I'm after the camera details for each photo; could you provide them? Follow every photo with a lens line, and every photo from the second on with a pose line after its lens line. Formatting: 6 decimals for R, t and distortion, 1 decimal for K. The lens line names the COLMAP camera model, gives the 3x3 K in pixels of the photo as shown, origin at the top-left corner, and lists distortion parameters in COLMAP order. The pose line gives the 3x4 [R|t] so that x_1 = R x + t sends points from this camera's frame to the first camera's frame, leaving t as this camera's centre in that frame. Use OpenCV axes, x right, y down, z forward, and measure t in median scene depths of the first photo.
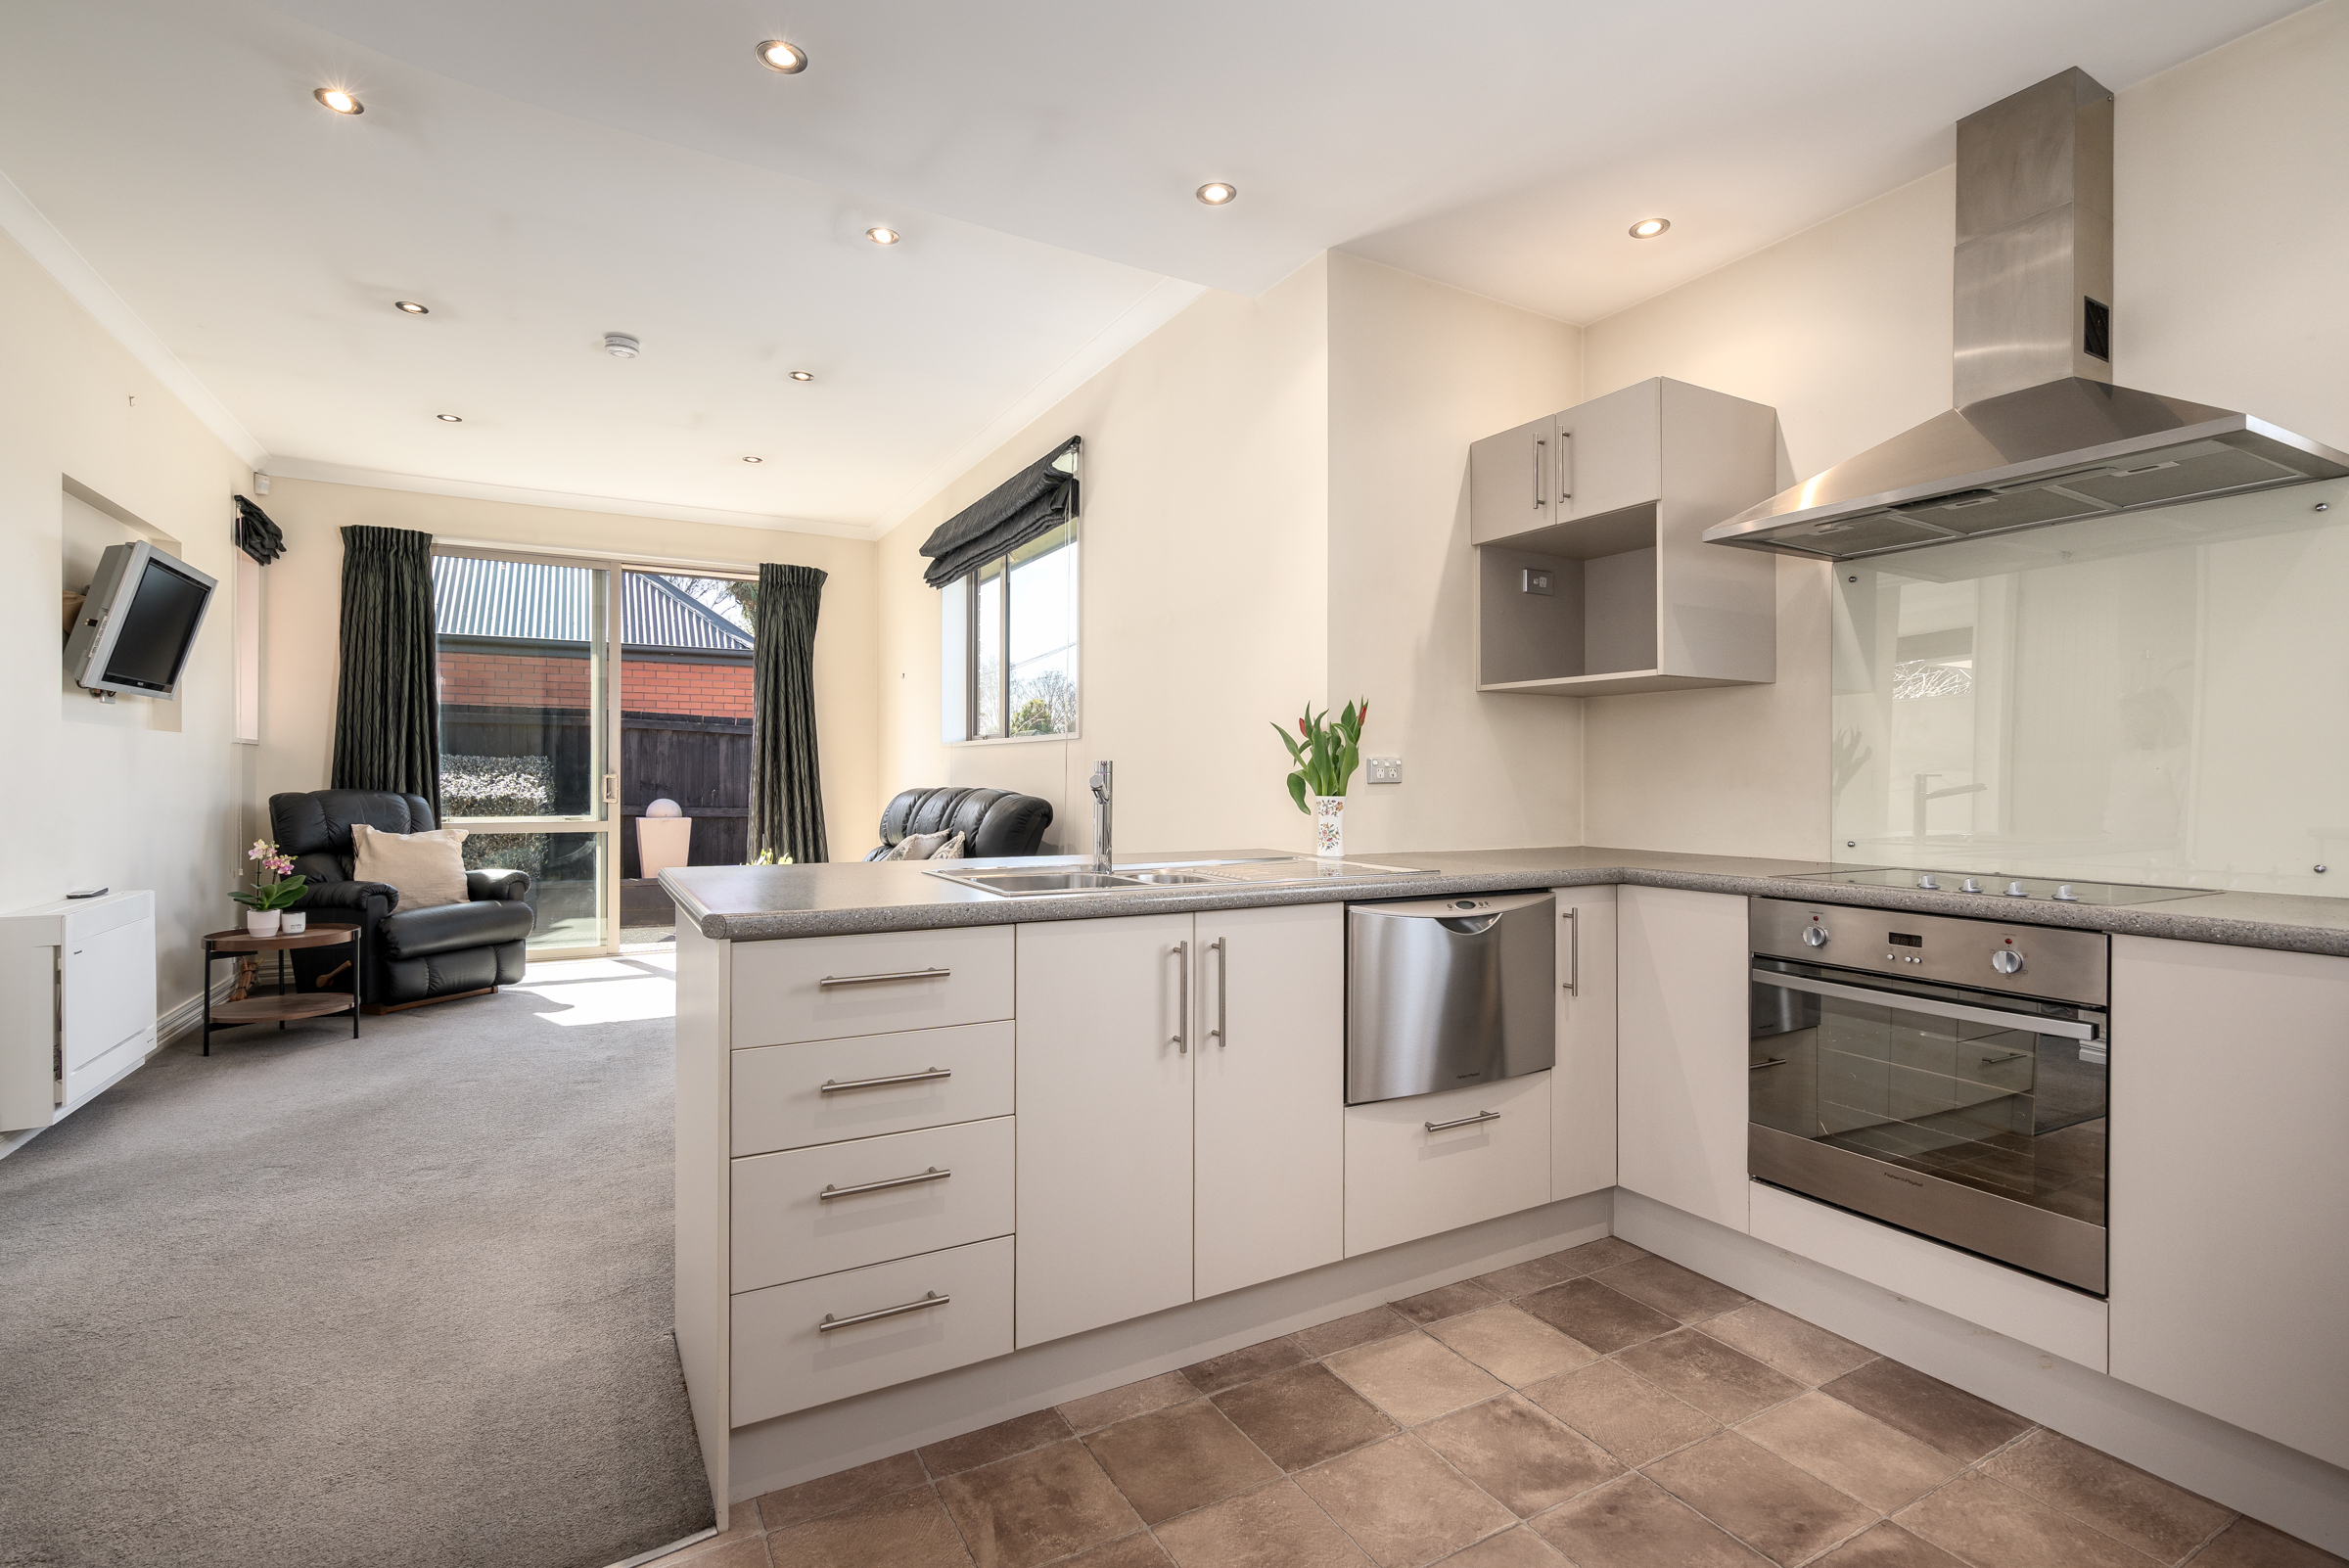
lens RADIAL K [[1071.5, 0, 1119.5], [0, 1071.5, 774.9], [0, 0, 1]] dist [0.000821, 0.005239]
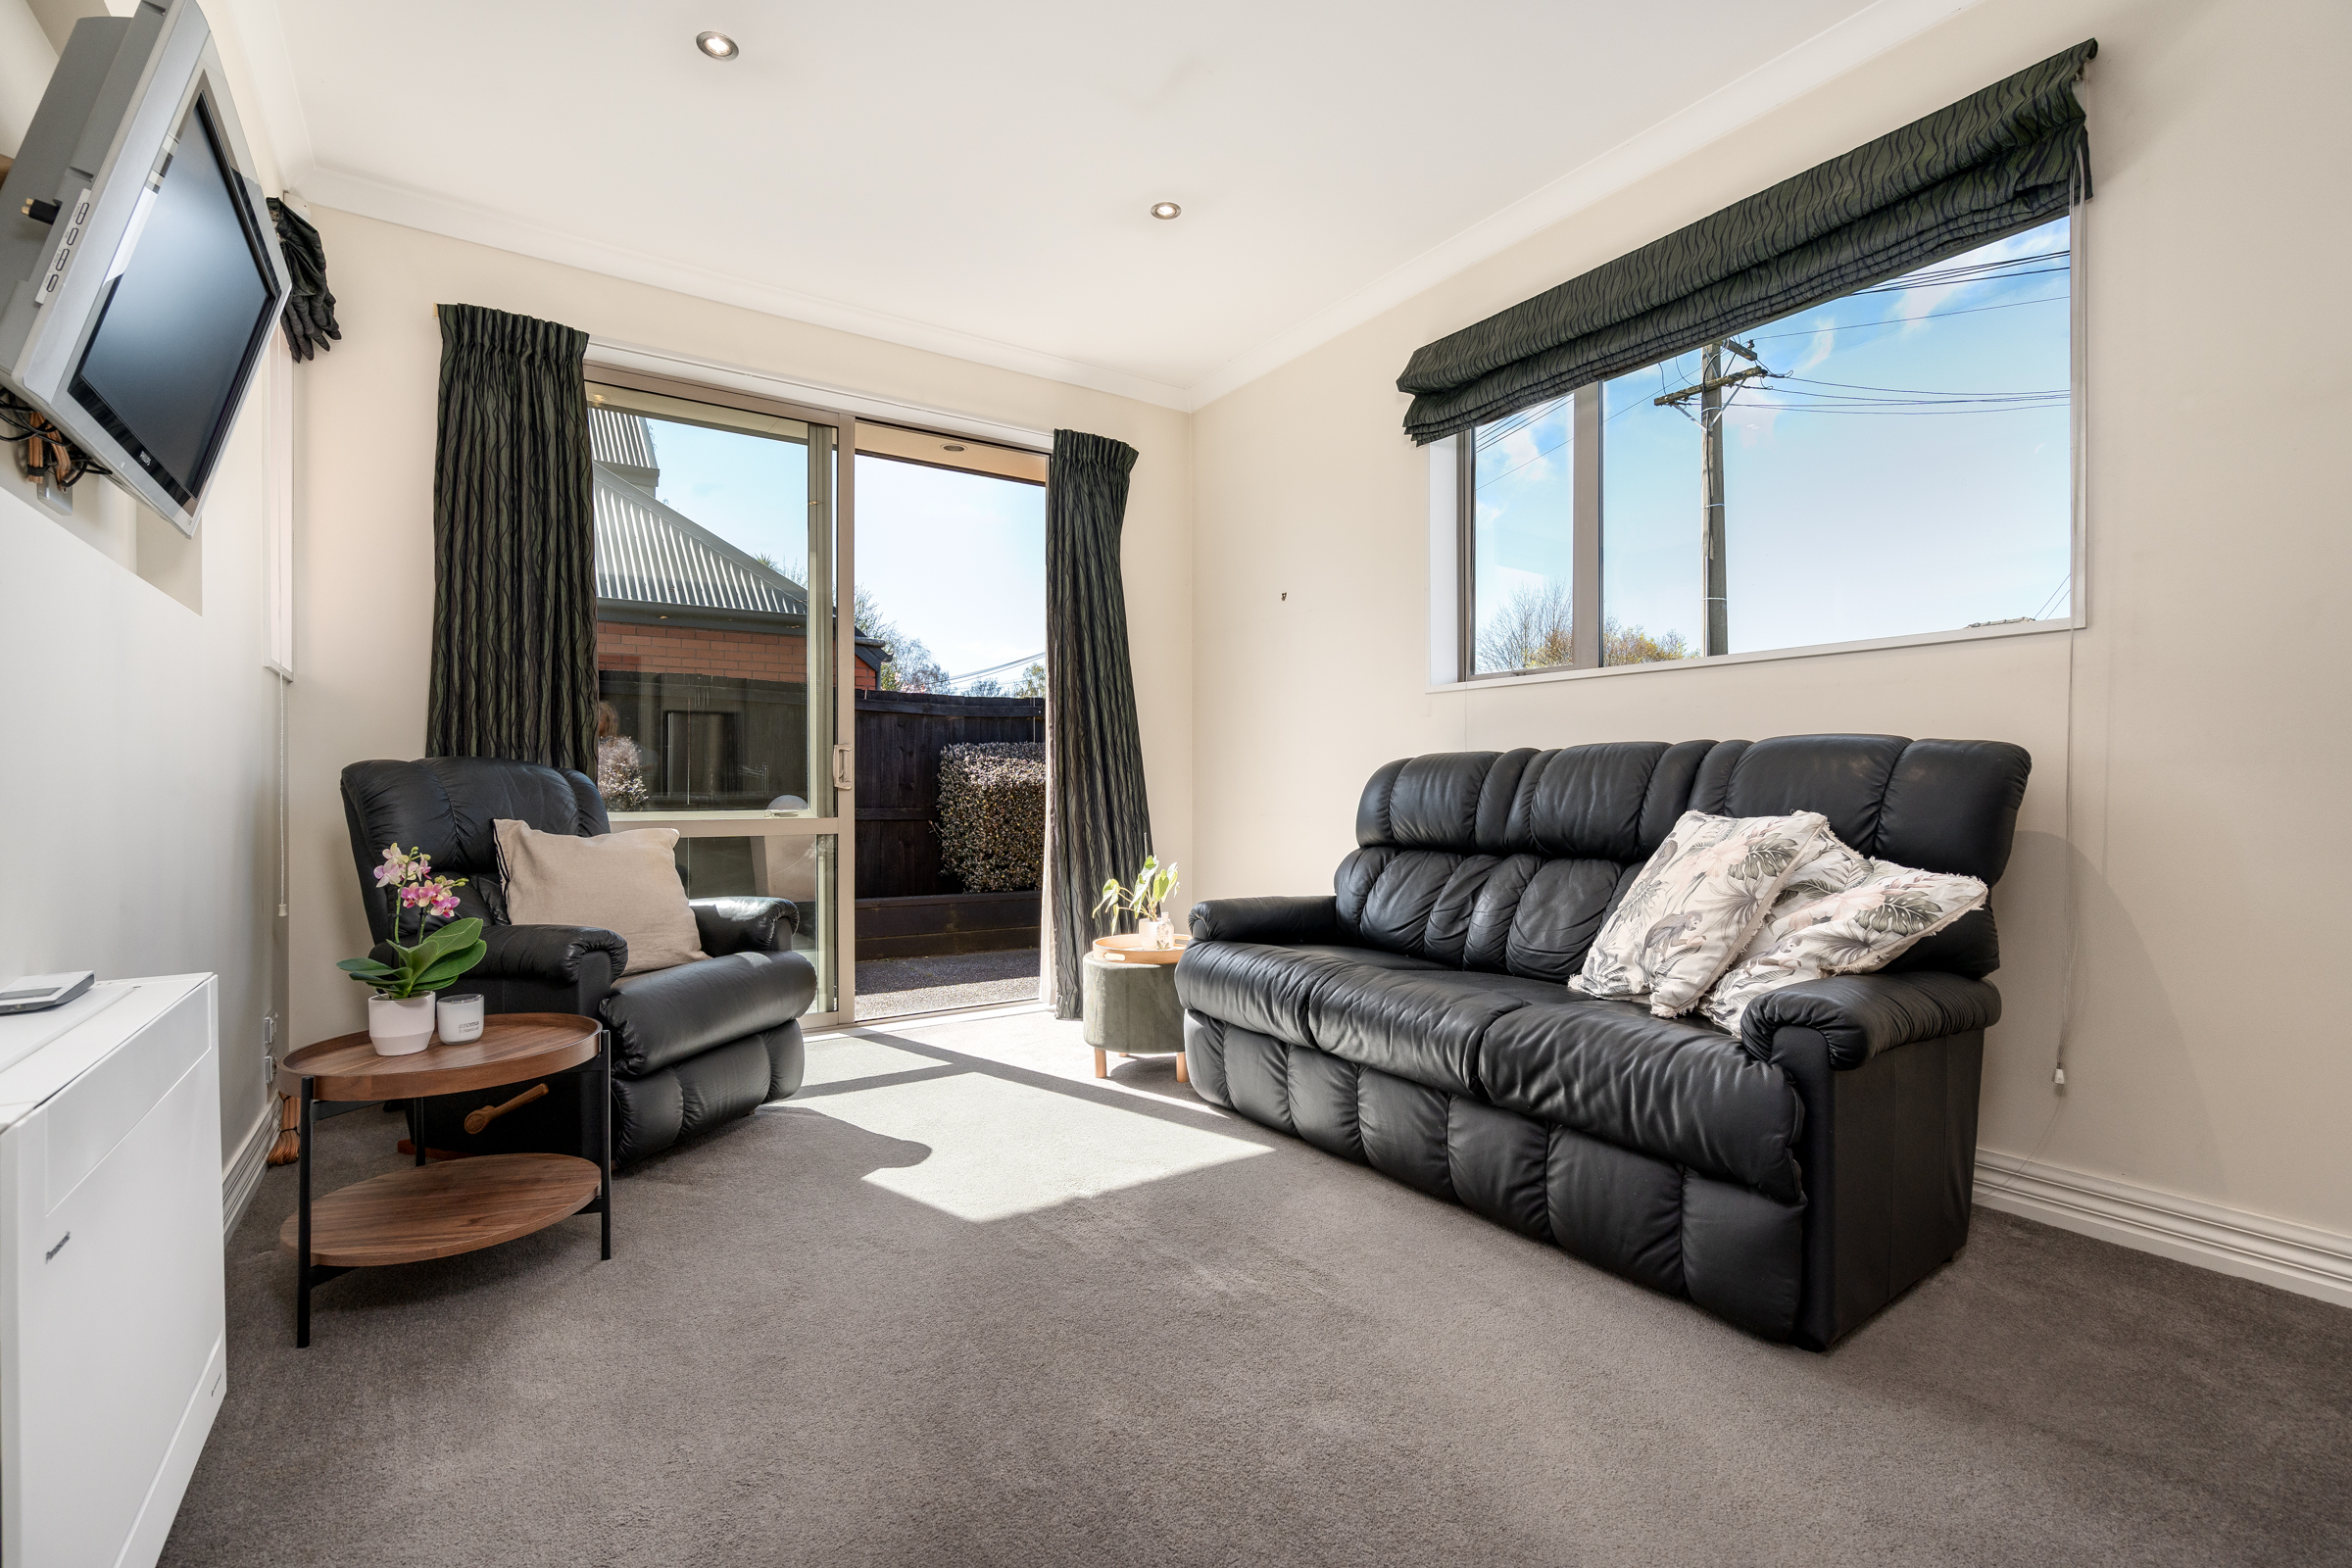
lens RADIAL K [[1072.8, 0, 1161.5], [0, 1072.8, 782.1], [0, 0, 1]] dist [0.000821, 0.005239]
pose [[0.995123, -0.007608, 0.098346, -0.416811], [0.007787, 0.999969, -0.001431, 0.029475], [-0.098332, 0.002190, 0.995151, 0.407980]]
